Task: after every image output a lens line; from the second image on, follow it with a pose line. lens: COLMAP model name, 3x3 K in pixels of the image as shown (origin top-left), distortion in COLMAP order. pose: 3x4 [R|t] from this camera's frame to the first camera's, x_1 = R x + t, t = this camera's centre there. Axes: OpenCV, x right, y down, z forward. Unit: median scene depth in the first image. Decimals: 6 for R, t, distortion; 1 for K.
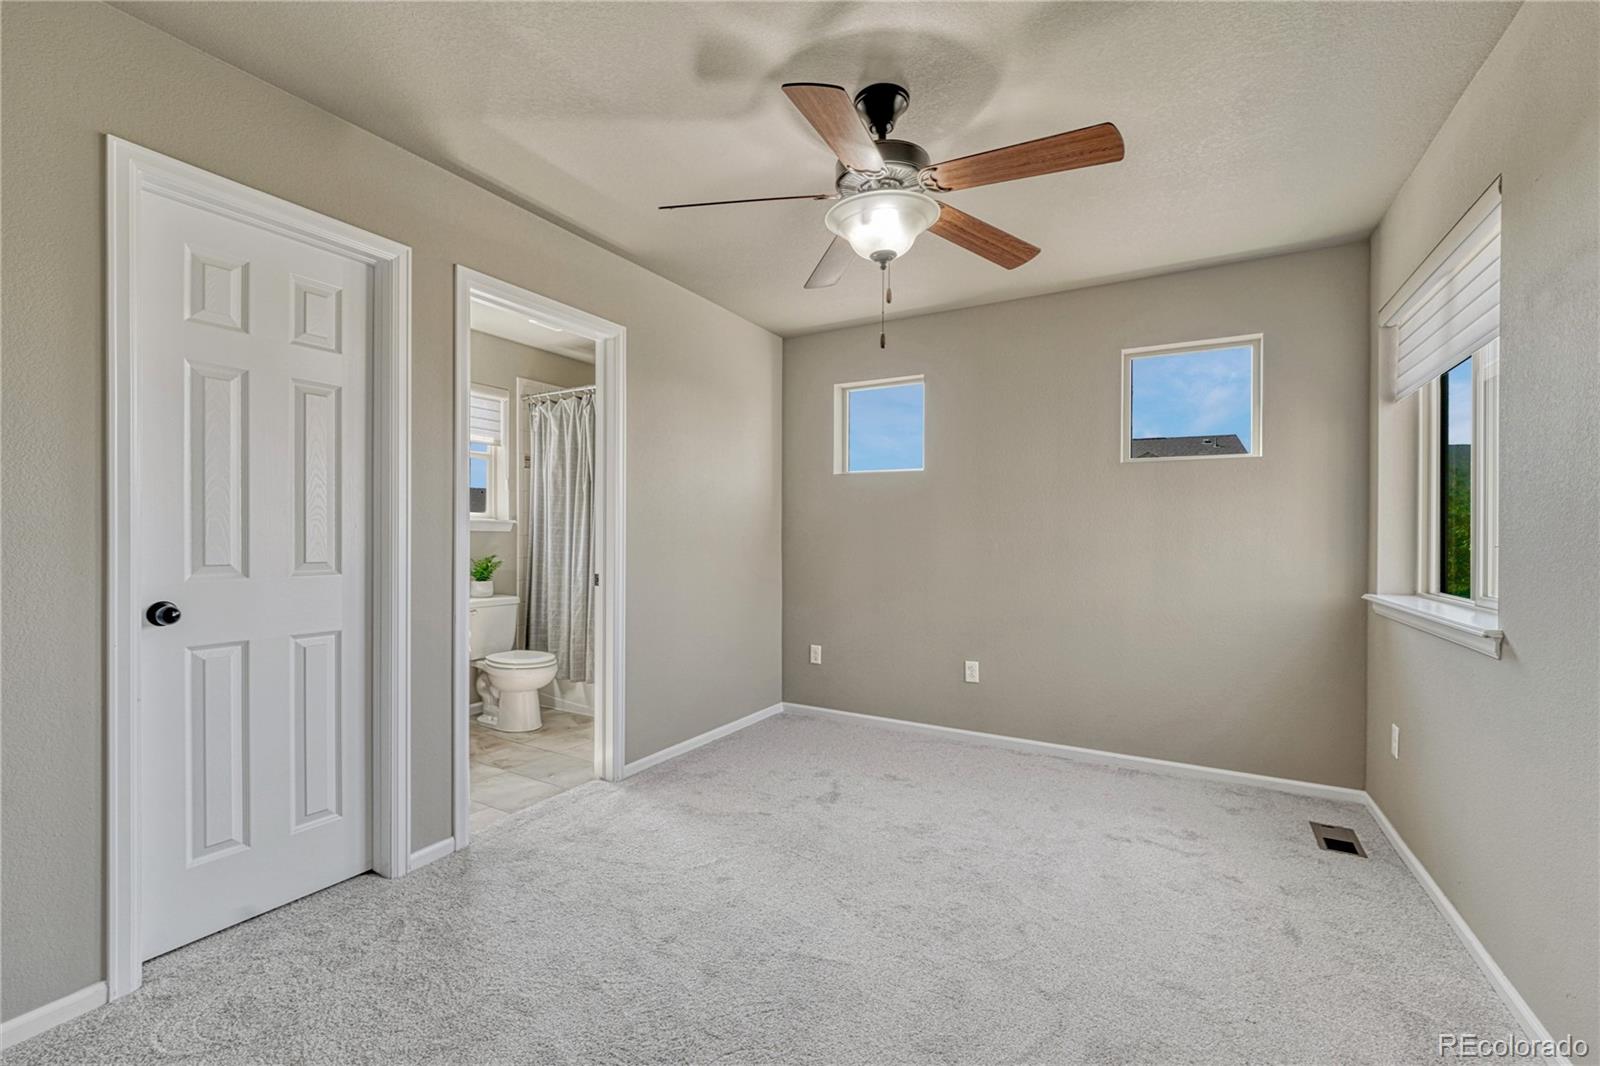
lens RADIAL K [[655.7, 0, 797.9], [0, 655.7, 529.0], [0, 0, 1]] dist [-0.006675, 0.000075]
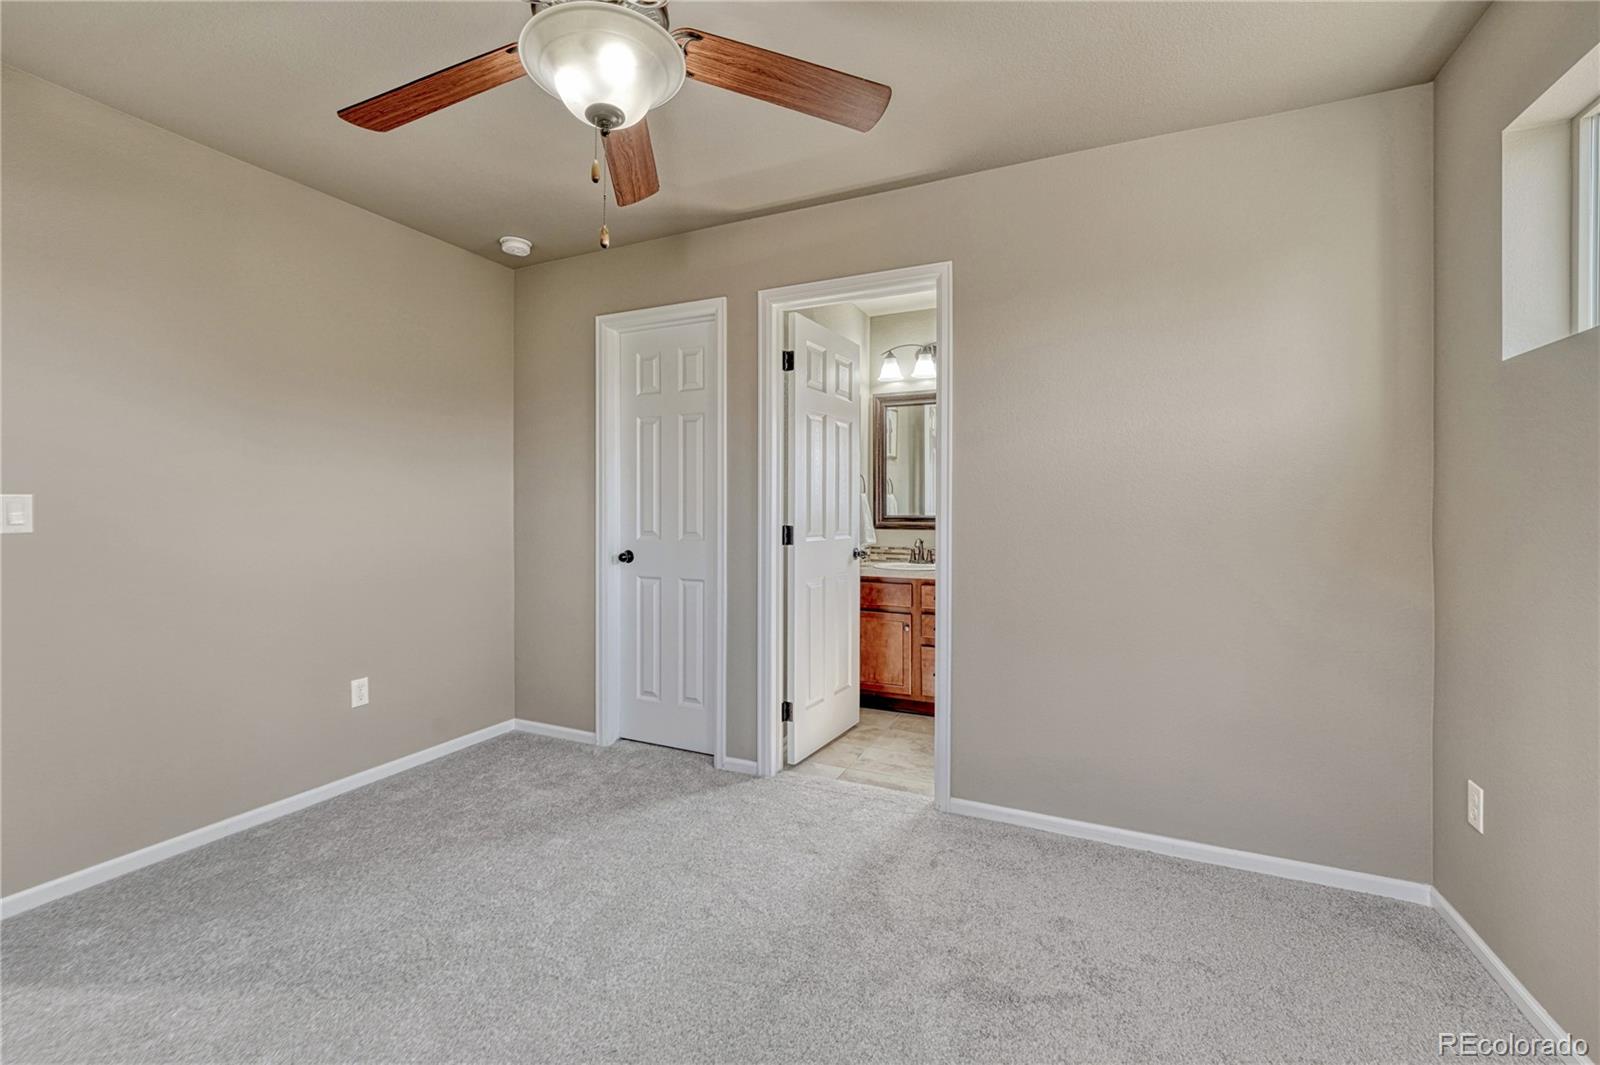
lens RADIAL K [[669.2, 0, 798.2], [0, 669.2, 515.0], [0, 0, 1]] dist [-0.020610, 0.006245]
pose [[0.098408, 0.004142, -0.995138, 0.893558], [0.002635, 0.999987, 0.004423, 0.003270], [0.995143, -0.003057, 0.098396, 1.187801]]
